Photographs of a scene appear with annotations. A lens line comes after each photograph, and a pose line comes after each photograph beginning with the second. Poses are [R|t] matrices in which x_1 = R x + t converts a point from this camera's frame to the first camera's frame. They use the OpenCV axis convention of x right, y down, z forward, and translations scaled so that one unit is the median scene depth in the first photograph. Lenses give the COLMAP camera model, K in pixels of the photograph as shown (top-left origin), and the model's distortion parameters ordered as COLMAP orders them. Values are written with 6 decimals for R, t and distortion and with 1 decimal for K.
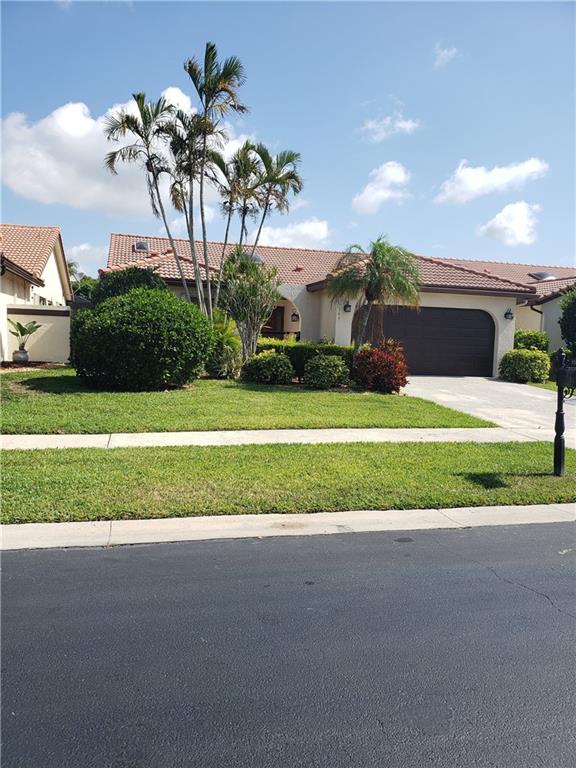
lens RADIAL K [[628.5, 0, 288.0], [0, 628.5, 384.0], [0, 0, 1]] dist [0.006649, -0.002785]
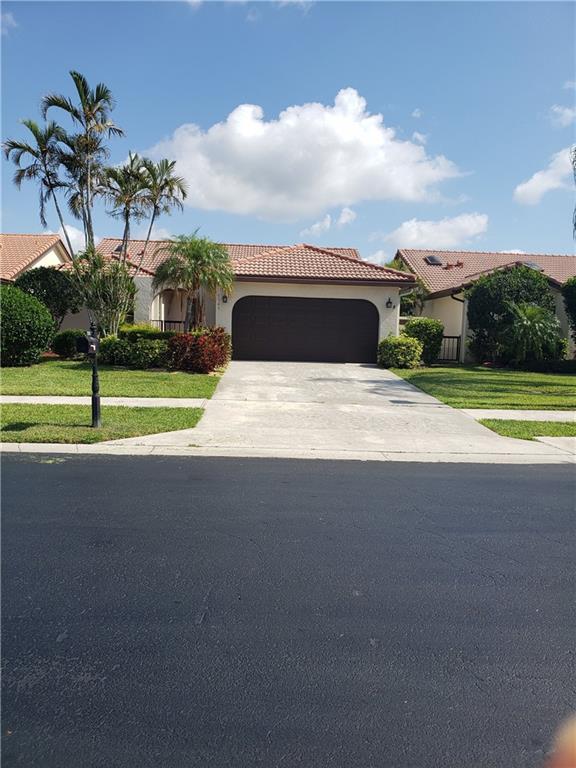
lens RADIAL K [[628.5, 0, 288.0], [0, 628.5, 384.0], [0, 0, 1]] dist [0.006649, -0.002785]
pose [[0.975100, 0.015320, -0.221236, 0.477929], [-0.014276, 0.999878, 0.006317, 0.021146], [0.221305, -0.003001, 0.975200, -0.057183]]
